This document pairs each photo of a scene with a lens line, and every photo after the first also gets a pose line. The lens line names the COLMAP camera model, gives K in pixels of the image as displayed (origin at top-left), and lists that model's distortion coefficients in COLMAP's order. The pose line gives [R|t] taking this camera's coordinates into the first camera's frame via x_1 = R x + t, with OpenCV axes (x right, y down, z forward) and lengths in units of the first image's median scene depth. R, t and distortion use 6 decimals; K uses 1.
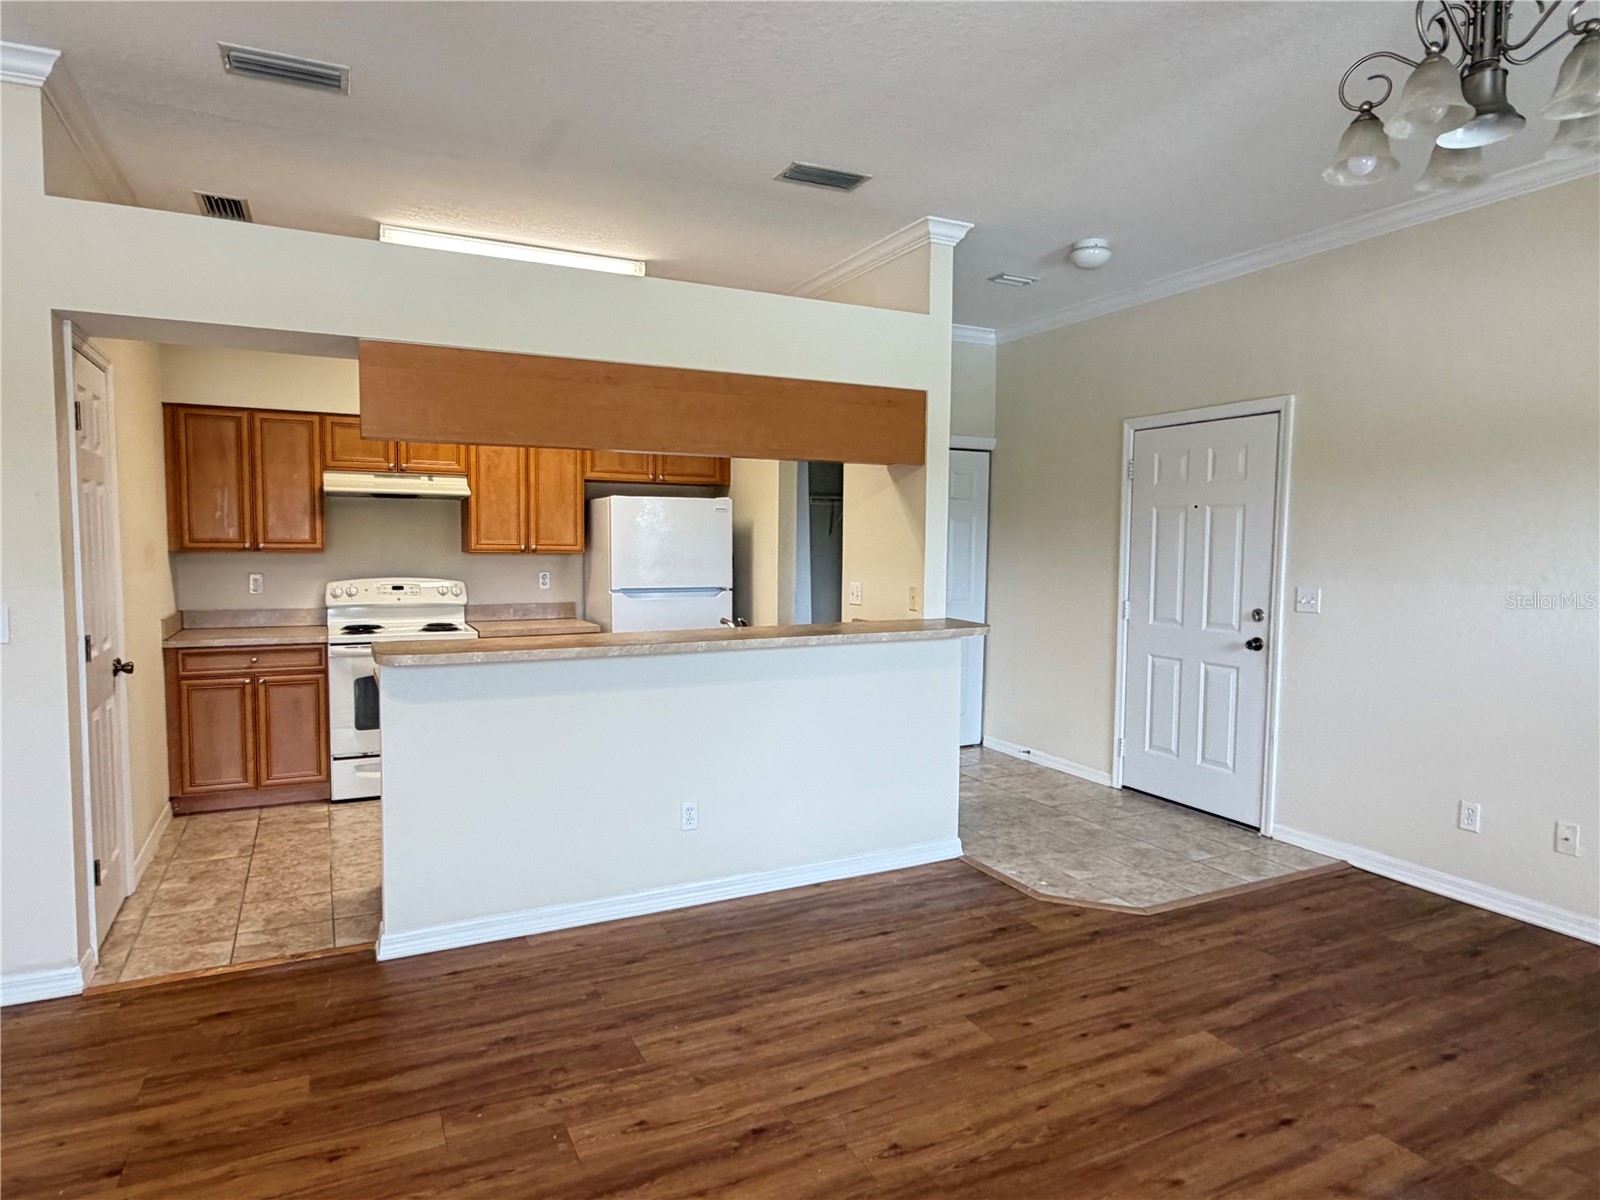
lens RADIAL K [[957.8, 0, 793.0], [0, 957.8, 604.9], [0, 0, 1]] dist [0.008441, -0.014508]
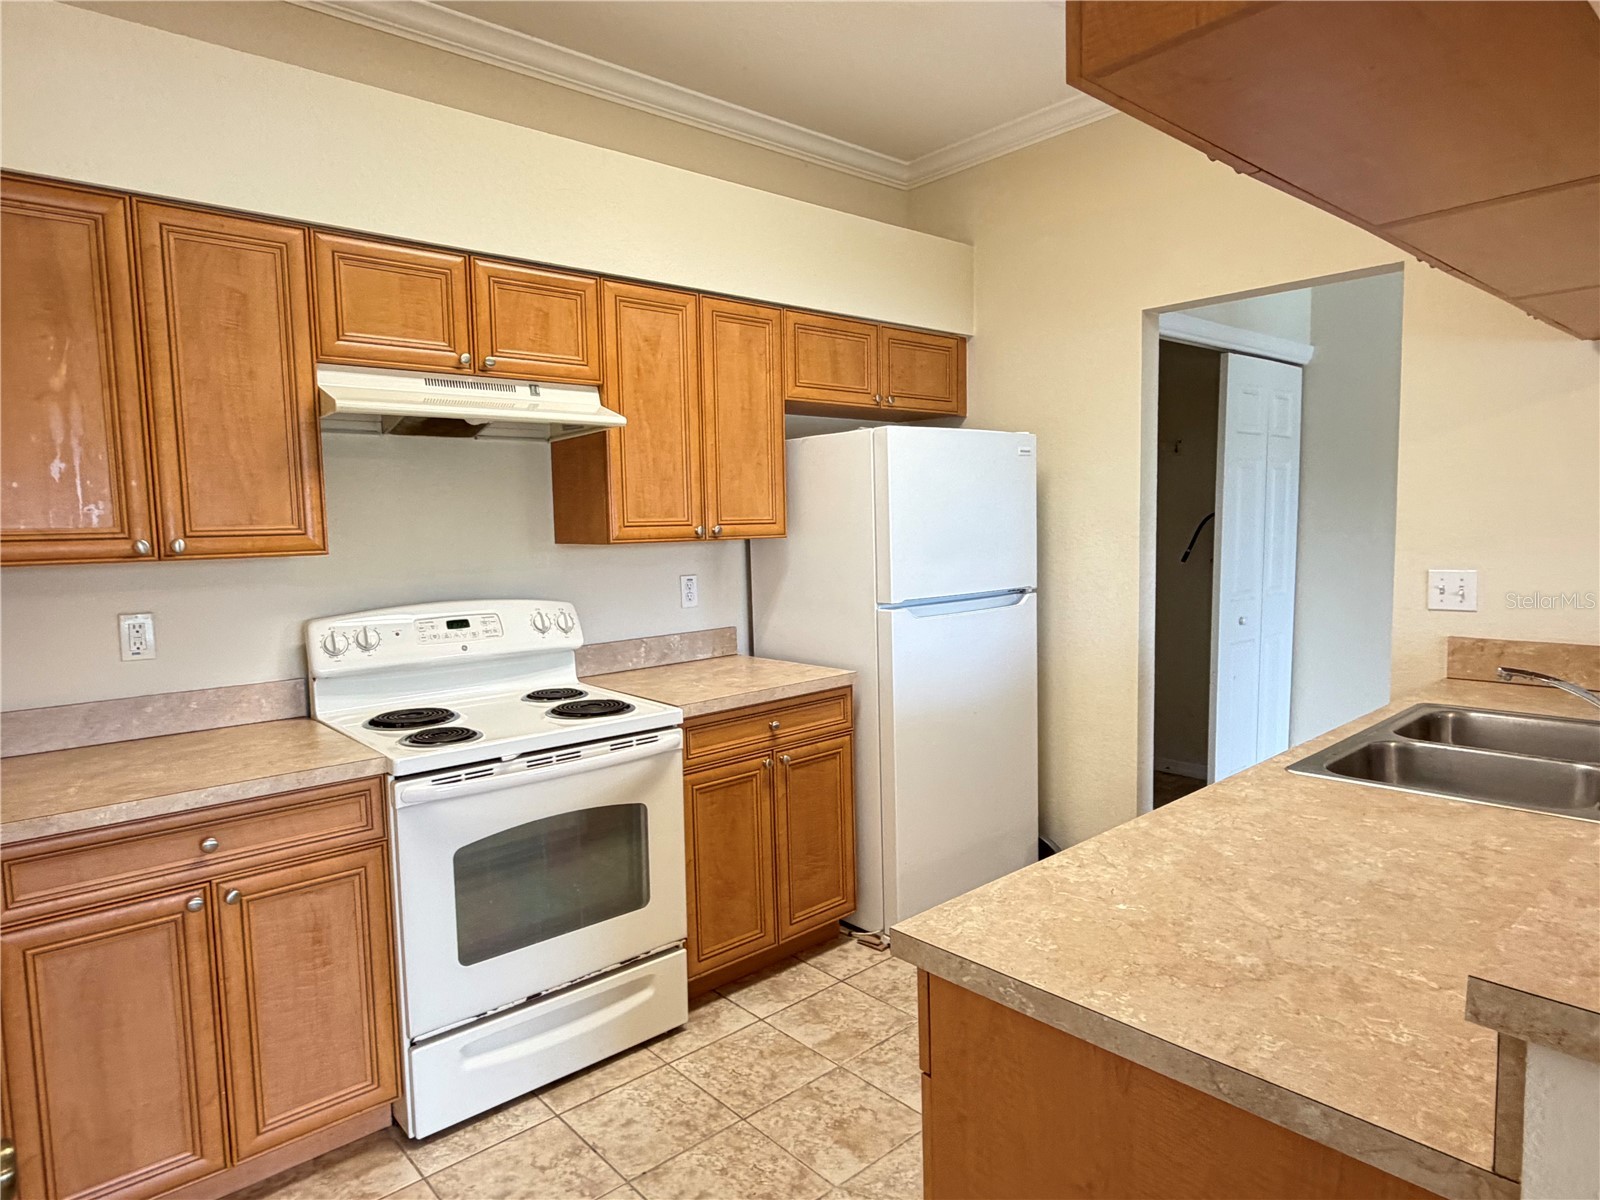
lens RADIAL K [[957.8, 0, 793.0], [0, 957.8, 604.9], [0, 0, 1]] dist [0.008441, -0.014508]
pose [[0.965045, -0.055039, 0.256238, -0.396002], [0.049458, 0.998379, 0.028178, -0.034433], [-0.257374, -0.014520, 0.966203, 0.527343]]
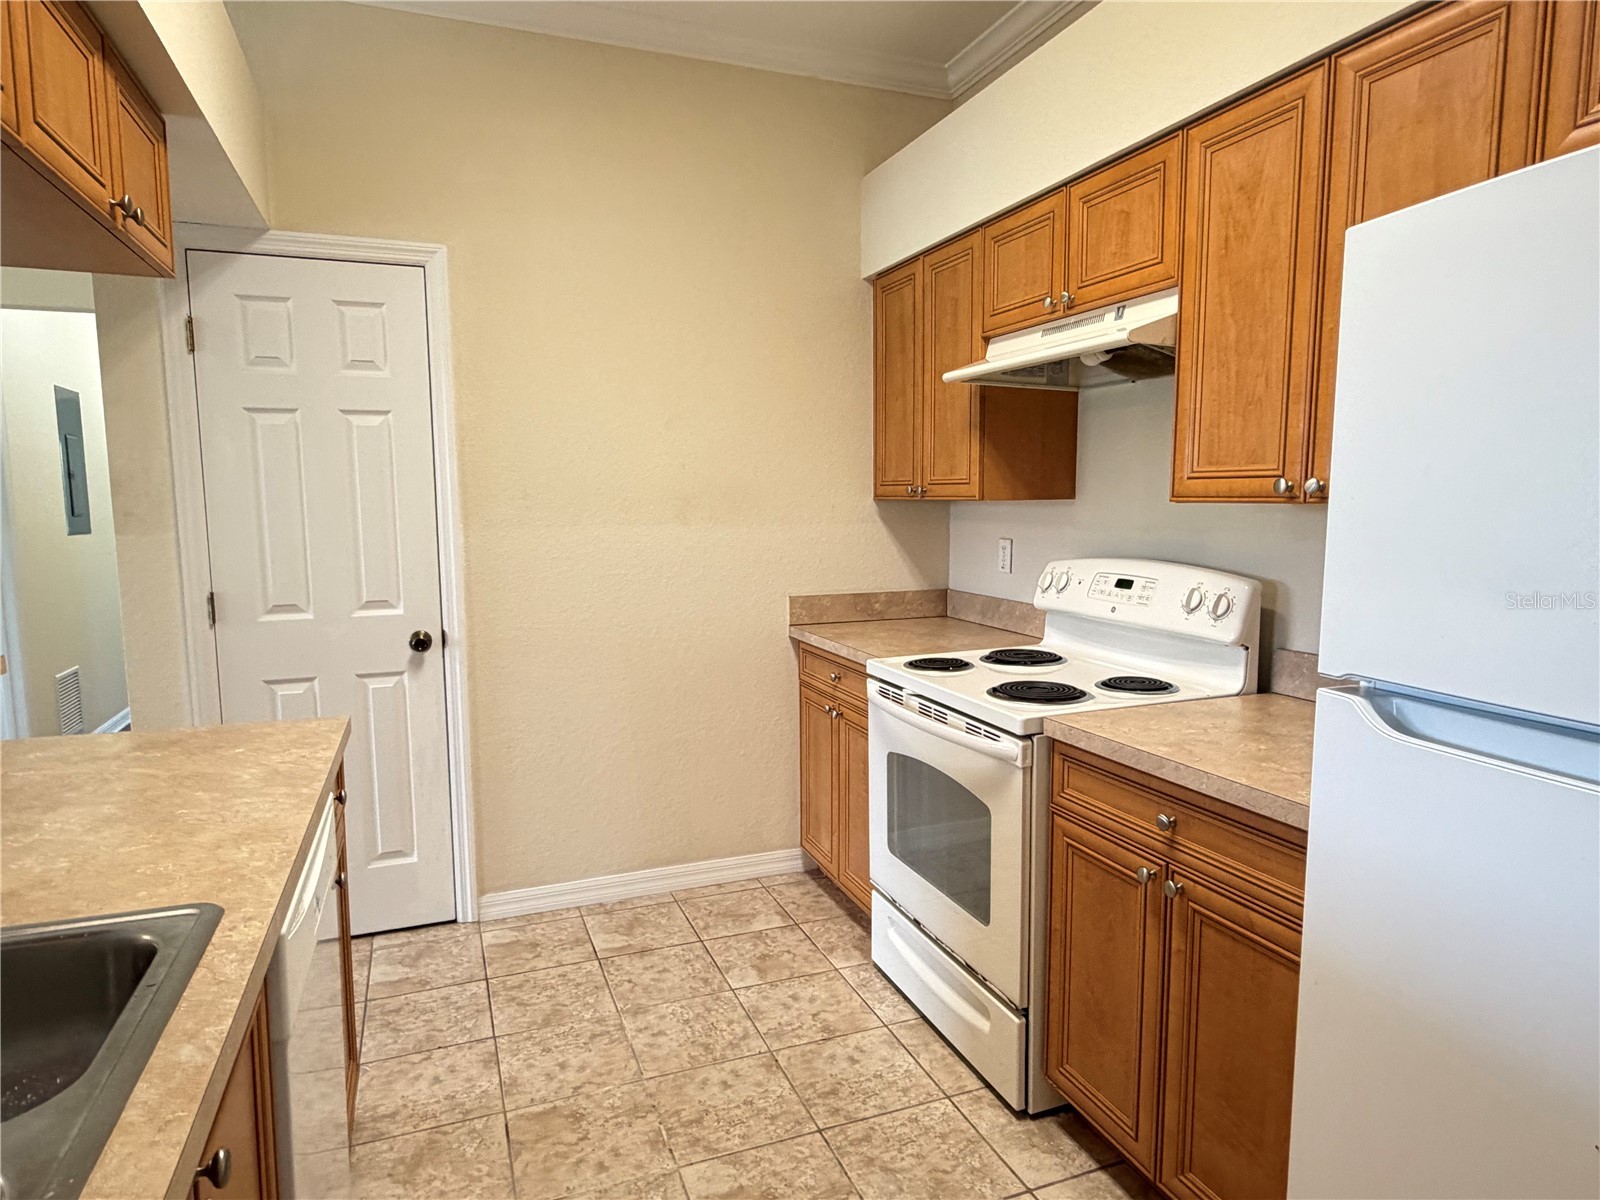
lens RADIAL K [[957.8, 0, 793.0], [0, 957.8, 604.9], [0, 0, 1]] dist [0.008441, -0.014508]
pose [[-0.098699, 0.104356, -0.989630, 0.038739], [-0.063483, 0.991800, 0.110916, -0.049964], [0.993090, 0.073772, -0.091265, 0.944975]]
